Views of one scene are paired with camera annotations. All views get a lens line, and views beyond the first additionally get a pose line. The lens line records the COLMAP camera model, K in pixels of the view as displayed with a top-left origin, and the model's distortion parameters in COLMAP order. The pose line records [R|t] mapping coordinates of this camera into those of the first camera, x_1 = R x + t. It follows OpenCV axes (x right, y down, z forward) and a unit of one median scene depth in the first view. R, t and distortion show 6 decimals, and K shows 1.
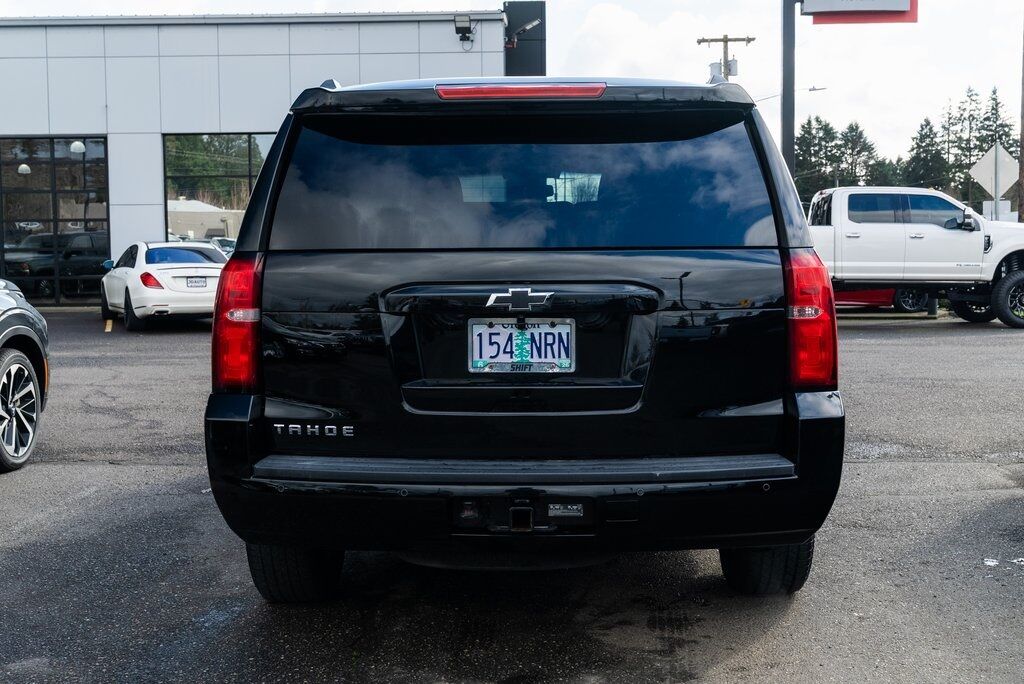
lens RADIAL K [[1211.1, 0, 509.0], [0, 1211.1, 326.3], [0, 0, 1]] dist [0.007822, 0.020829]
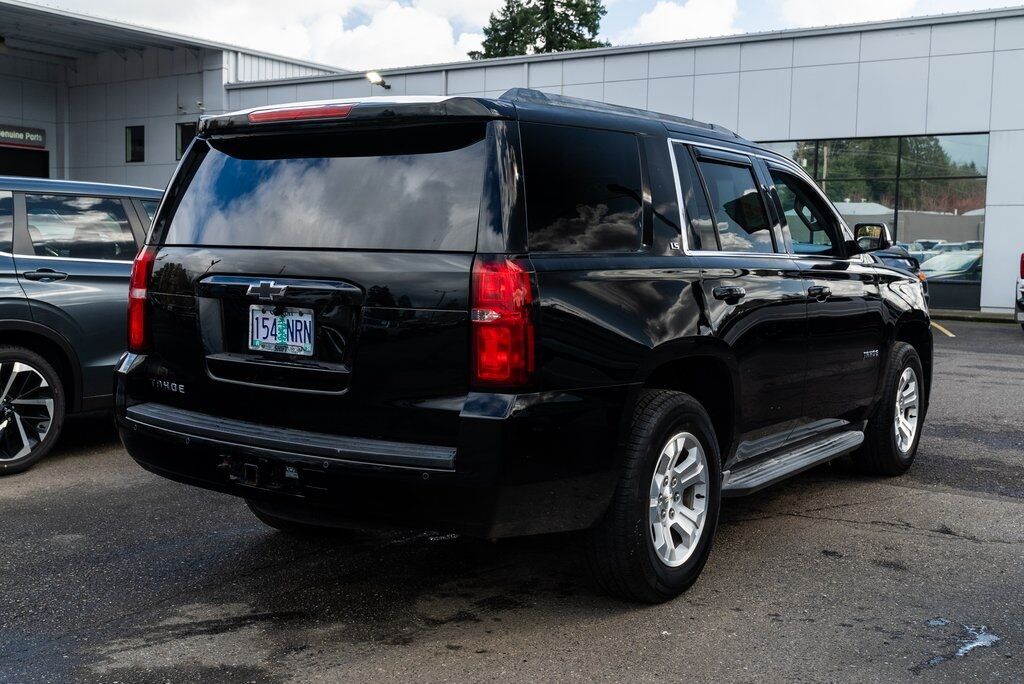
lens RADIAL K [[1119.9, 0, 511.9], [0, 1119.9, 342.2], [0, 0, 1]] dist [0.051060, -0.017765]
pose [[0.840043, 0.071565, -0.537779, 0.785148], [-0.060718, 0.997436, 0.037889, -0.027005], [0.539112, 0.000825, 0.842234, 0.201263]]
